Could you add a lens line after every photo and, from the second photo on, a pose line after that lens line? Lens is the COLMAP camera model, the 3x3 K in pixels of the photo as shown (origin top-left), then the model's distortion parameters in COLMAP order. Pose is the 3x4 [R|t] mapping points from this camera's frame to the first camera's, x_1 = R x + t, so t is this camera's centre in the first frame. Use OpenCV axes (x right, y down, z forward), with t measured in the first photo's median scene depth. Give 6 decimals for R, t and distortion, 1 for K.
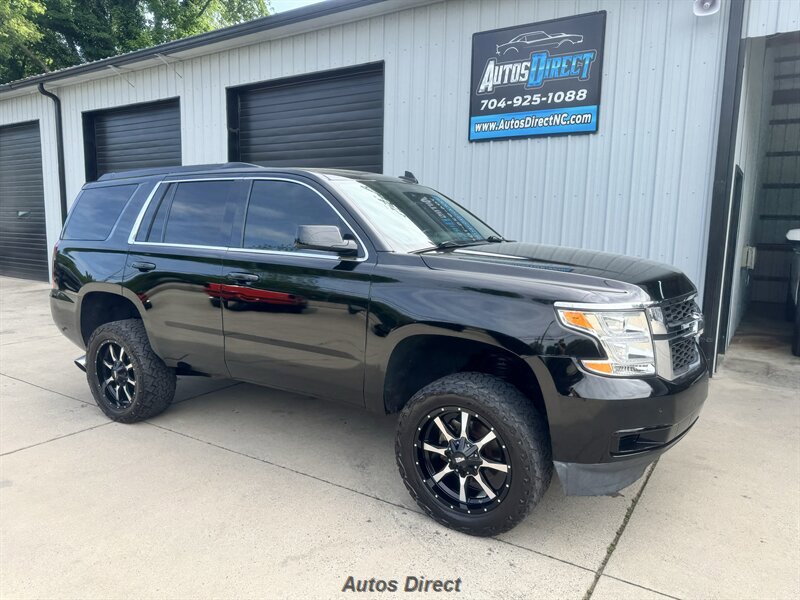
lens RADIAL K [[562.8, 0, 398.1], [0, 562.8, 305.2], [0, 0, 1]] dist [0.034036, -0.038270]
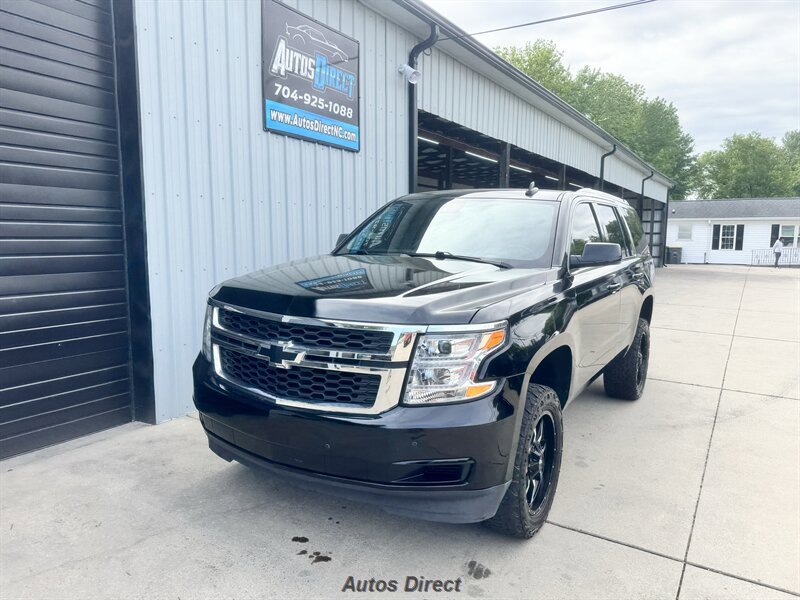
lens RADIAL K [[562.8, 0, 410.1], [0, 562.8, 308.6], [0, 0, 1]] dist [0.034036, -0.038270]
pose [[-0.039210, -0.143422, 0.988885, -0.743139], [0.134100, 0.979938, 0.147441, -0.146079], [-0.990192, 0.138391, -0.019190, 0.913029]]
